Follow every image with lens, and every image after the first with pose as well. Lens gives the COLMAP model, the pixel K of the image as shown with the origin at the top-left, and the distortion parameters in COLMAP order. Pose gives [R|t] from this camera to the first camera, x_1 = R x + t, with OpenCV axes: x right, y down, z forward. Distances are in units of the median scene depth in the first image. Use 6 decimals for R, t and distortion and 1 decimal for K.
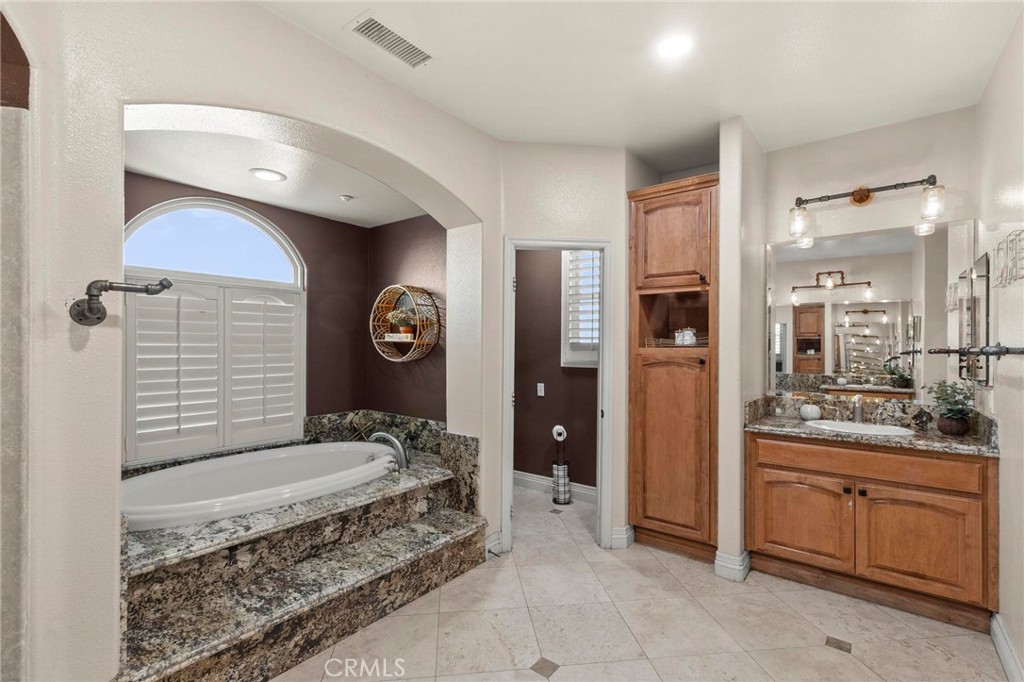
lens RADIAL K [[461.6, 0, 511.0], [0, 461.6, 339.9], [0, 0, 1]] dist [0.002707, 0.000771]
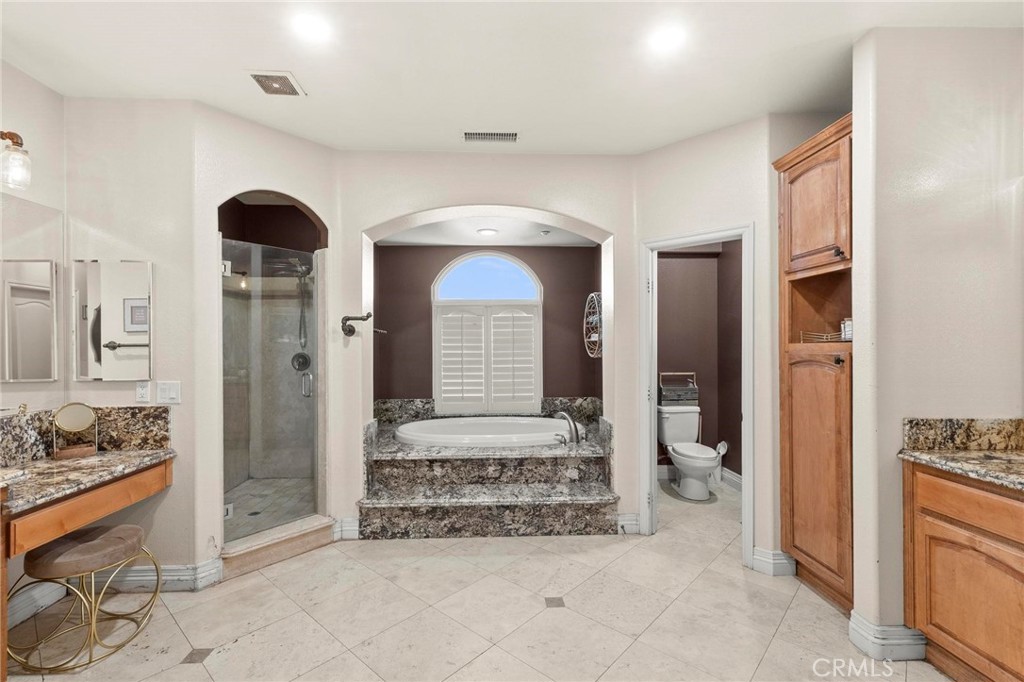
lens RADIAL K [[454.7, 0, 506.6], [0, 454.7, 337.5], [0, 0, 1]] dist [0.000092, 0.000439]
pose [[0.650976, -0.020382, -0.758824, 0.661384], [0.017403, 0.999777, -0.011925, 0.007685], [0.758898, -0.005442, 0.651186, 0.079774]]
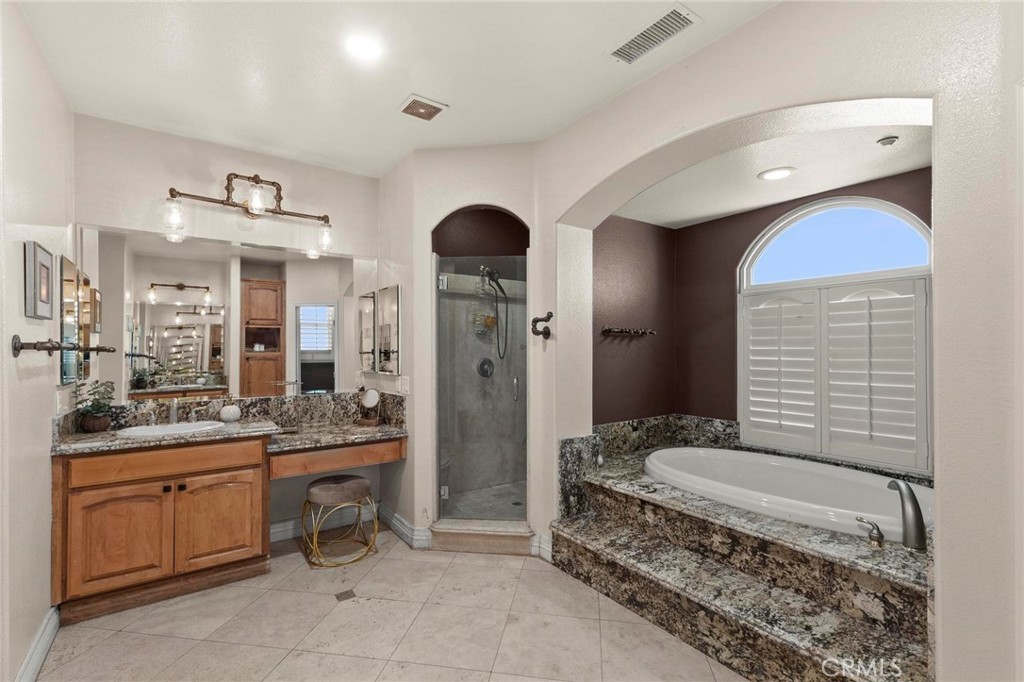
lens RADIAL K [[461.6, 0, 511.0], [0, 461.6, 339.9], [0, 0, 1]] dist [0.002707, 0.000771]
pose [[-0.285793, -0.021549, -0.958049, 0.586564], [0.013390, 0.999560, -0.026477, 0.012604], [0.958198, -0.020396, -0.285379, 0.766177]]
